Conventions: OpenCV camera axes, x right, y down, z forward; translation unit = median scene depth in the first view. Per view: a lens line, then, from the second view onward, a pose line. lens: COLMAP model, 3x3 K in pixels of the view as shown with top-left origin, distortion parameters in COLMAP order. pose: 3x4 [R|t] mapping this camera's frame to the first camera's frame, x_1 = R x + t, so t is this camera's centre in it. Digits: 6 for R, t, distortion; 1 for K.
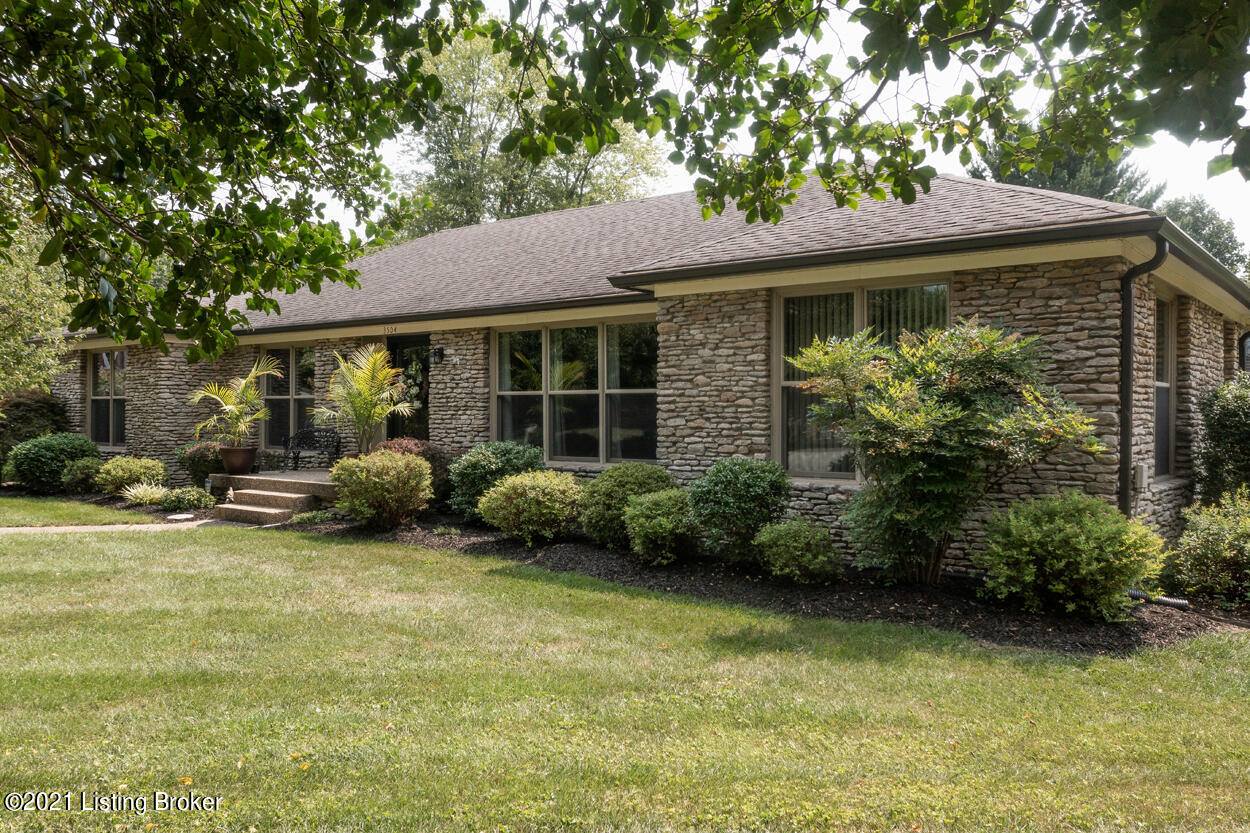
lens RADIAL K [[979.2, 0, 625.0], [0, 979.2, 416.5], [0, 0, 1]] dist [0.010885, 0.018801]
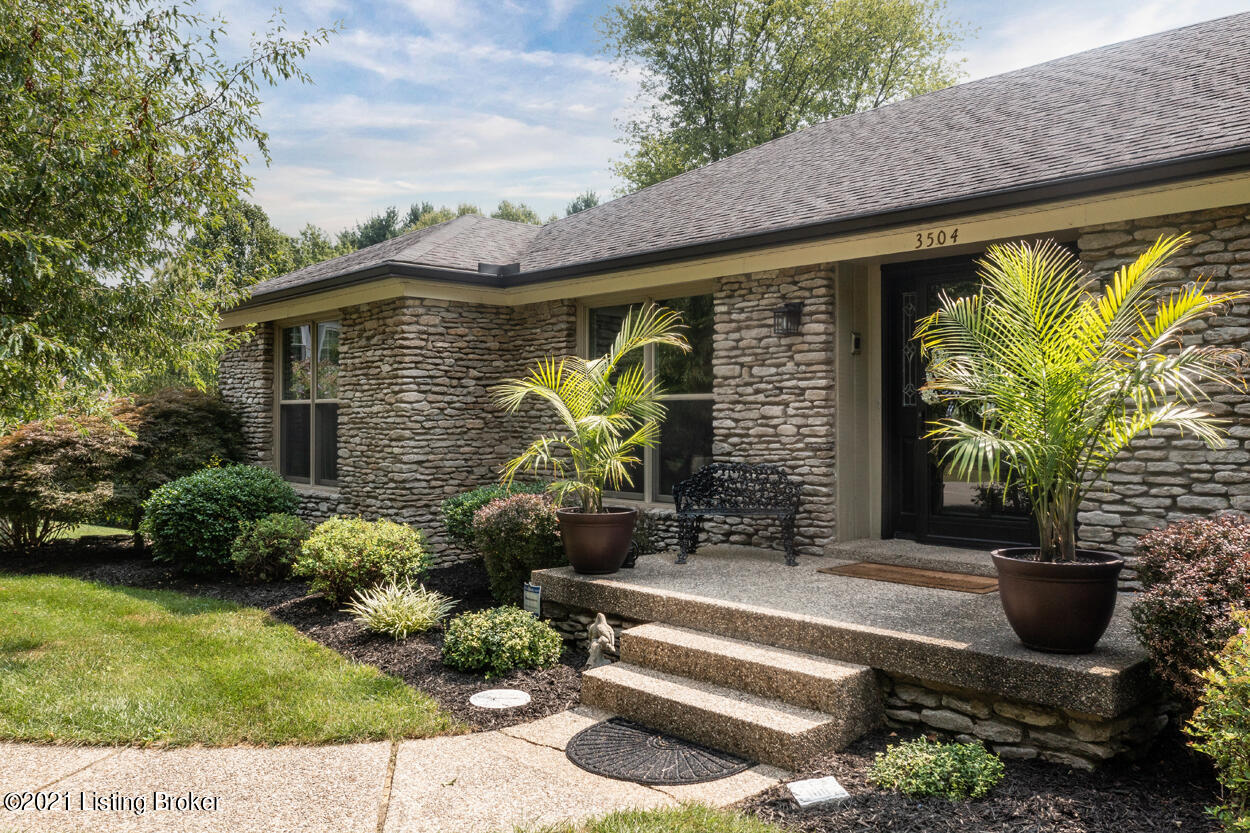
lens RADIAL K [[979.2, 0, 625.0], [0, 979.2, 416.5], [0, 0, 1]] dist [0.010885, 0.018801]
pose [[0.988441, -0.003653, -0.151561, -0.280422], [0.002808, 0.999979, -0.005785, -0.007242], [0.151579, 0.005293, 0.988431, 0.505677]]
